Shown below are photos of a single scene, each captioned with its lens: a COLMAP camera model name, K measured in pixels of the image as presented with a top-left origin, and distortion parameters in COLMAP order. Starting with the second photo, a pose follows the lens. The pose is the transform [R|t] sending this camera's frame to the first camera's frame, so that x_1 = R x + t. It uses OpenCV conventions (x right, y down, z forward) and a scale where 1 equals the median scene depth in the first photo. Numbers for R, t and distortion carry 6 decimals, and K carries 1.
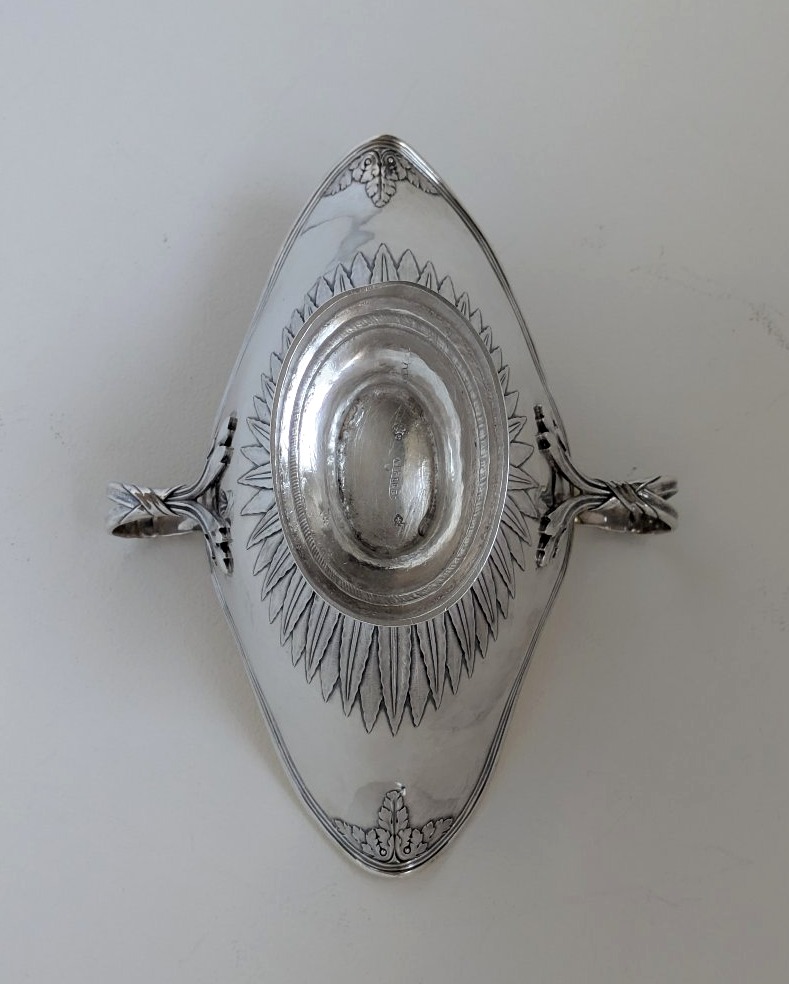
lens RADIAL K [[1585.3, 0, 394.9], [0, 1585.3, 491.5], [0, 0, 1]] dist [0.000774, 0.000000]
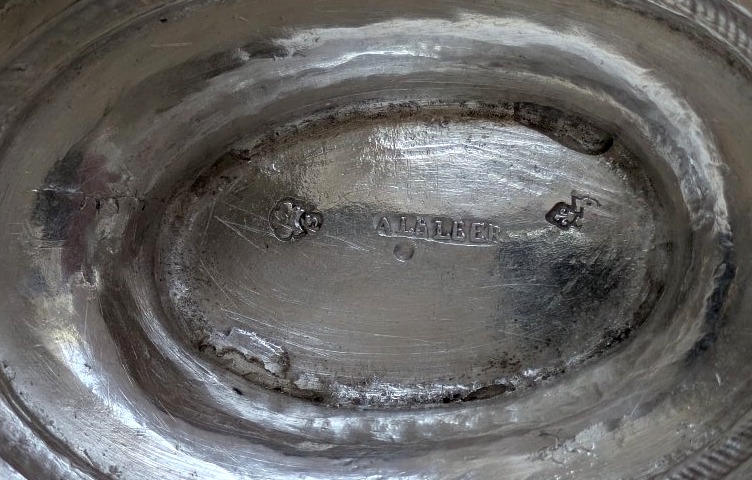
lens RADIAL K [[1127.2, 0, 375.6], [0, 1127.2, 240.5], [0, 0, 1]] dist [0.006616, 0.000000]
pose [[-0.022683, -0.998340, 0.052932, -0.014250], [0.999719, -0.023015, -0.005671, -0.019622], [0.006880, 0.052788, 0.998582, 0.766733]]
